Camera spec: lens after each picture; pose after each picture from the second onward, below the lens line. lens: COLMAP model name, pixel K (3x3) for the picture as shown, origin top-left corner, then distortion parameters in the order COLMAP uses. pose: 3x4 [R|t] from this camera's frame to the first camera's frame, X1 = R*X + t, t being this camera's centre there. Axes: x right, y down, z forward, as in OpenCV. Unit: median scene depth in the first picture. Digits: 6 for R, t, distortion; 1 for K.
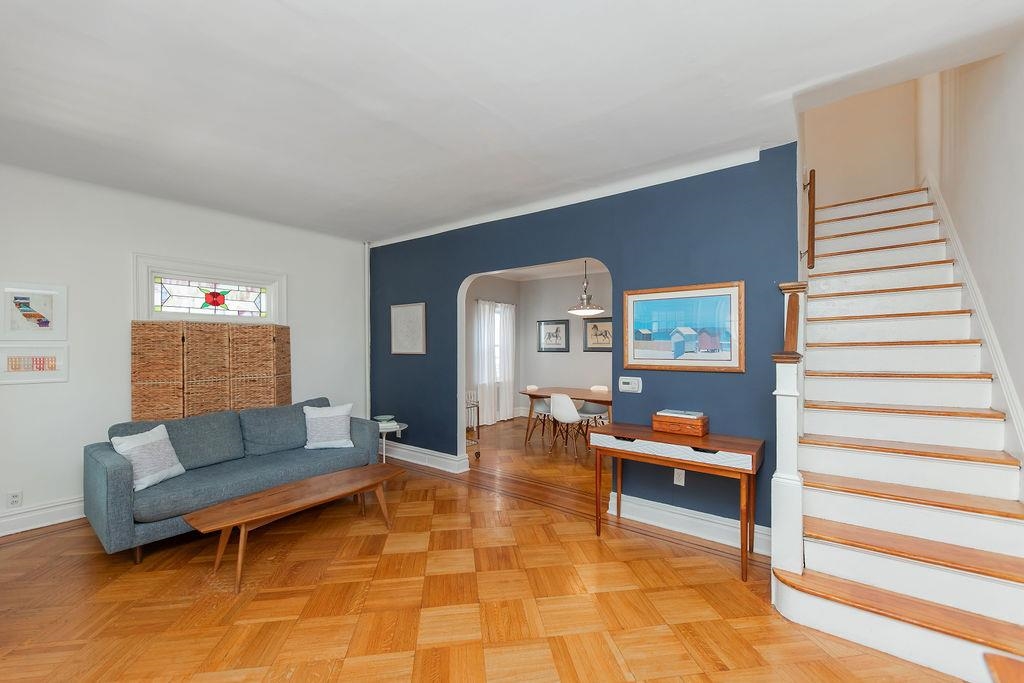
lens RADIAL K [[410.3, 0, 512.4], [0, 410.3, 346.3], [0, 0, 1]] dist [0.000274, -0.000016]
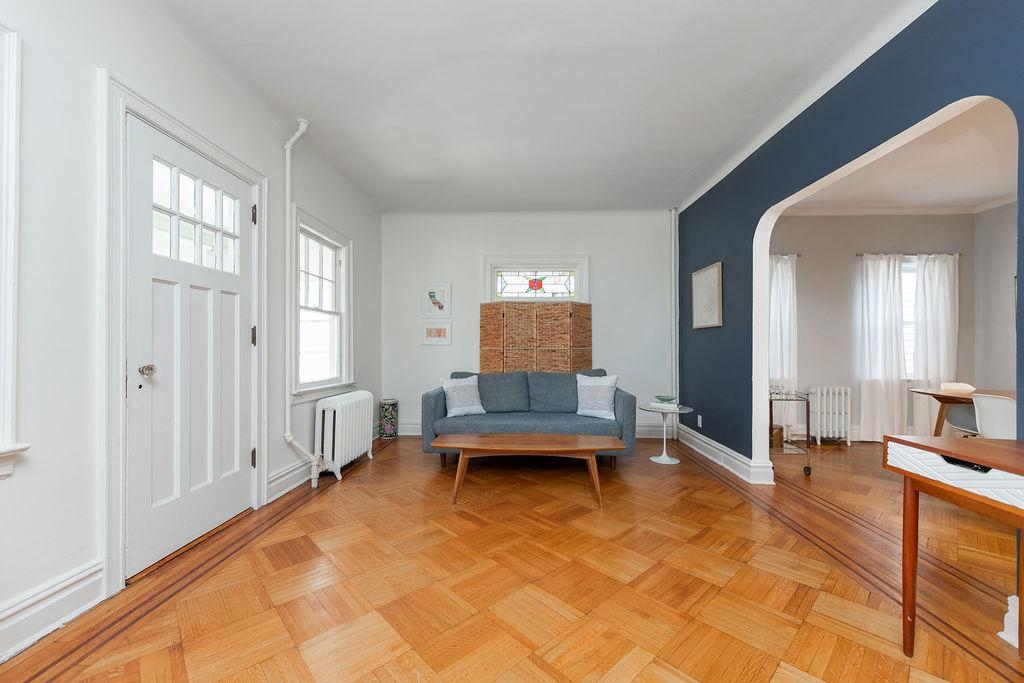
lens RADIAL K [[410.3, 0, 512.4], [0, 410.3, 346.3], [0, 0, 1]] dist [0.000274, -0.000016]
pose [[0.575108, 0.003776, -0.818069, 0.249498], [-0.004806, 0.999988, 0.001237, 0.071677], [0.818063, 0.003220, 0.575119, 0.248235]]
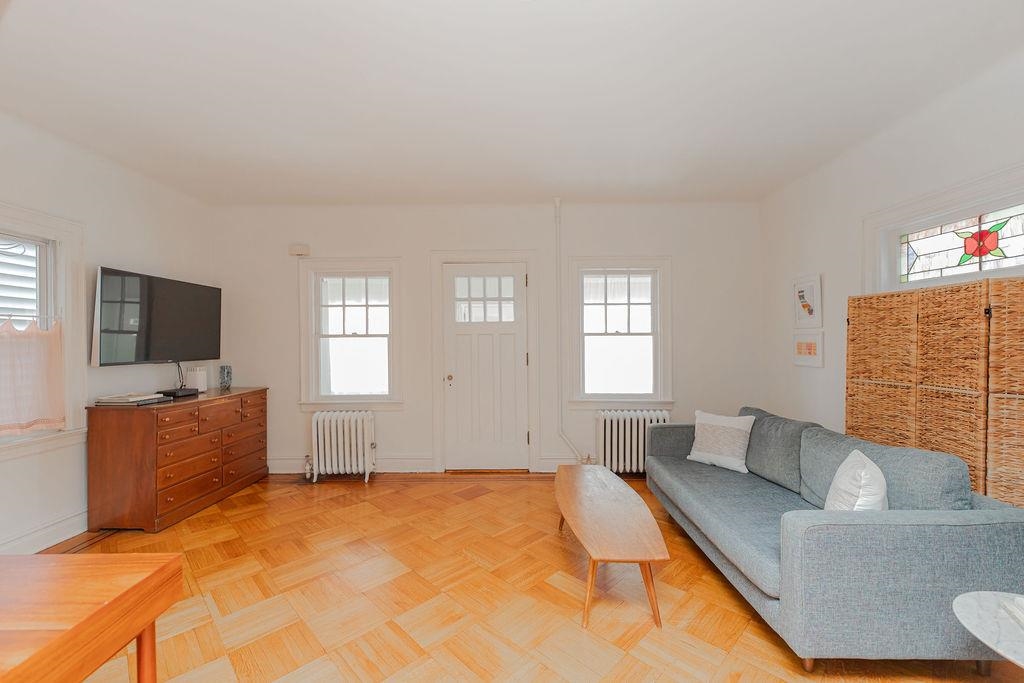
lens RADIAL K [[422.9, 0, 512.0], [0, 422.9, 341.5], [0, 0, 1]] dist [0.000946, 0.000114]
pose [[-0.800307, 0.008476, -0.599530, 0.127654], [0.008238, 0.999961, 0.003140, 0.009925], [0.599533, -0.002426, -0.800346, 1.122298]]
